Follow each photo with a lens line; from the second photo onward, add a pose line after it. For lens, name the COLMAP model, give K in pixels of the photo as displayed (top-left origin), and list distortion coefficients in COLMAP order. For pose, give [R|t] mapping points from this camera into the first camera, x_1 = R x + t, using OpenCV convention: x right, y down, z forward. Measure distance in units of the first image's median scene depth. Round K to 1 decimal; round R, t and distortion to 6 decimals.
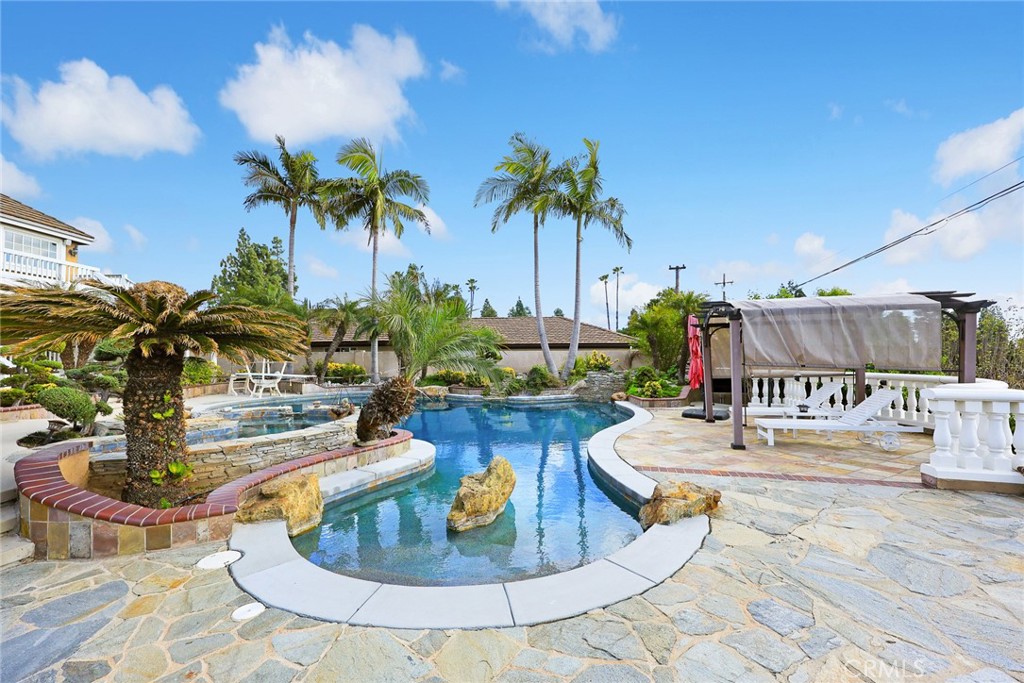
lens RADIAL K [[414.3, 0, 509.8], [0, 414.3, 343.0], [0, 0, 1]] dist [0.000844, 0.000182]
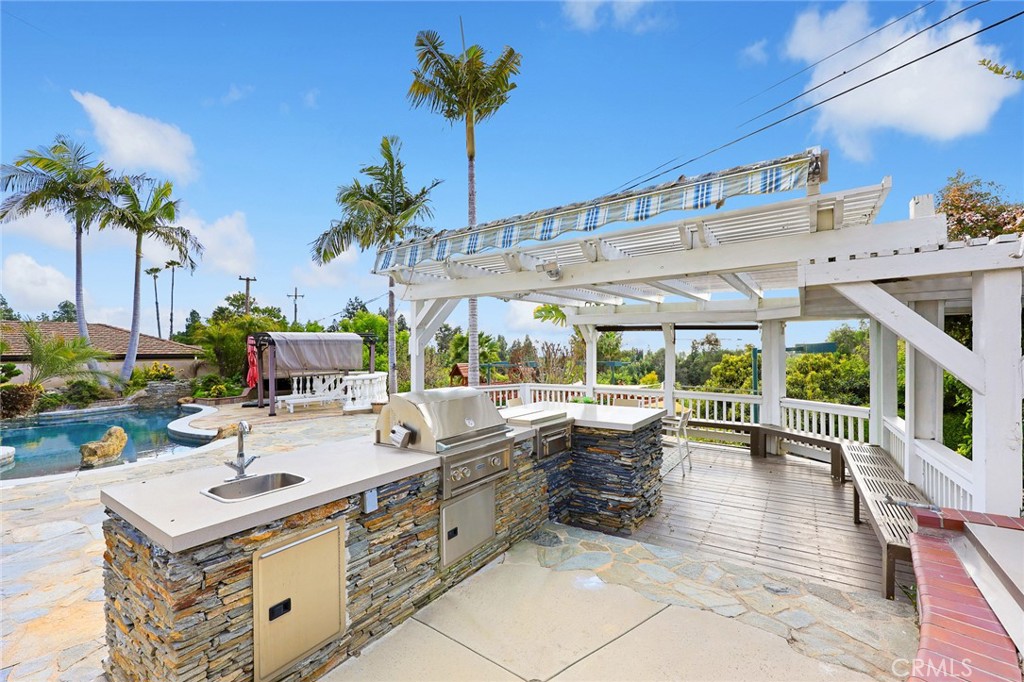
lens RADIAL K [[414.3, 0, 509.8], [0, 414.3, 342.5], [0, 0, 1]] dist [0.000844, 0.000182]
pose [[0.587412, 0.017527, 0.809098, -0.140569], [-0.004009, 0.999816, -0.018748, -0.016549], [-0.809278, 0.007769, 0.587374, -0.409408]]
